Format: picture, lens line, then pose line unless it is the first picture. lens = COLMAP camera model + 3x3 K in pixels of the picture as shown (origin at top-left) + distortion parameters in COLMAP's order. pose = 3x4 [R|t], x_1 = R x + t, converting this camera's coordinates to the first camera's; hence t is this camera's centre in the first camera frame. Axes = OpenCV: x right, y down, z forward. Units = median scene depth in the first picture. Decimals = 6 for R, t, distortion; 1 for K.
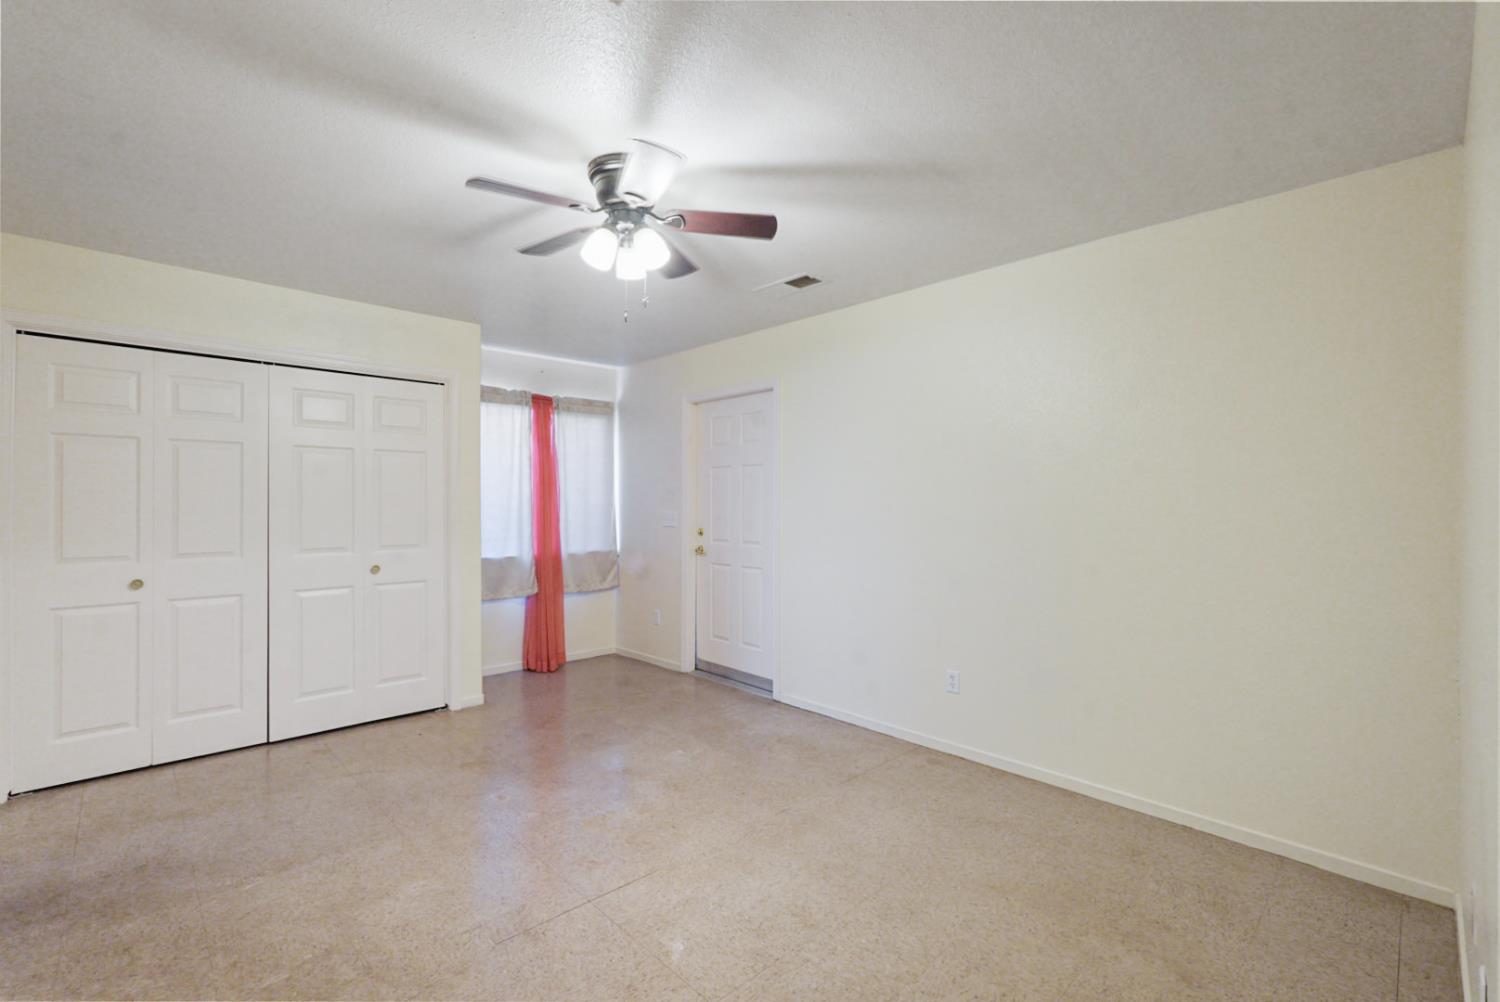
lens RADIAL K [[668.3, 0, 751.2], [0, 668.3, 503.3], [0, 0, 1]] dist [0.003132, 0.000998]
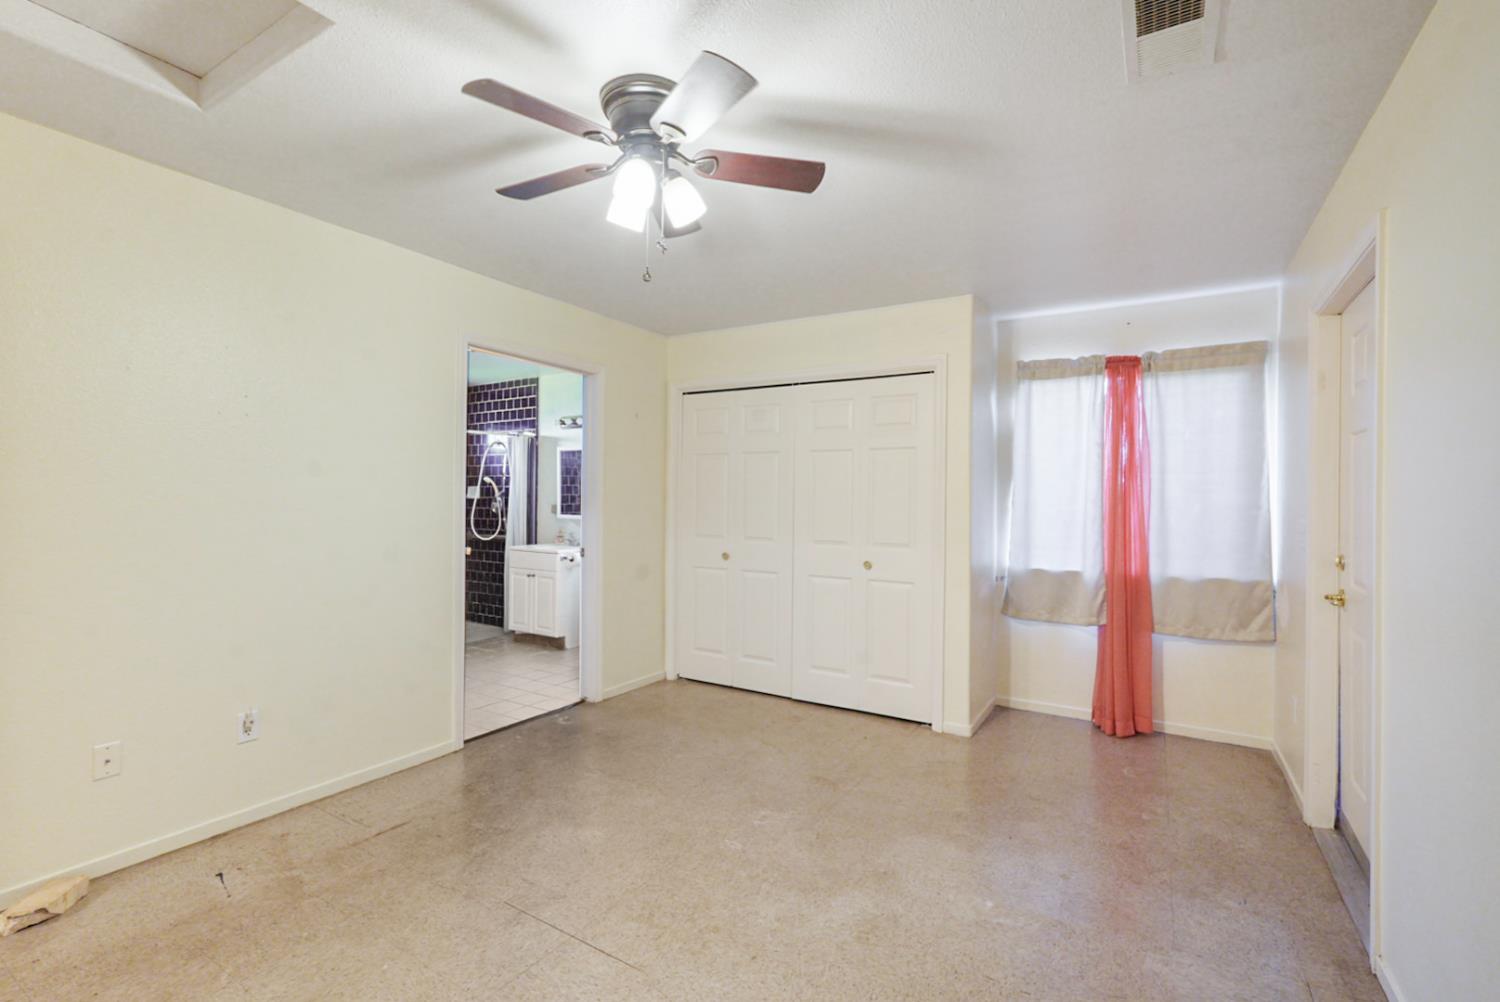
lens RADIAL K [[673.6, 0, 751.1], [0, 673.6, 495.6], [0, 0, 1]] dist [-0.011074, 0.000273]
pose [[0.247320, -0.001413, -0.968933, 0.306954], [-0.009093, 0.999952, -0.003779, -0.002207], [0.968891, 0.009745, 0.247296, 0.437314]]
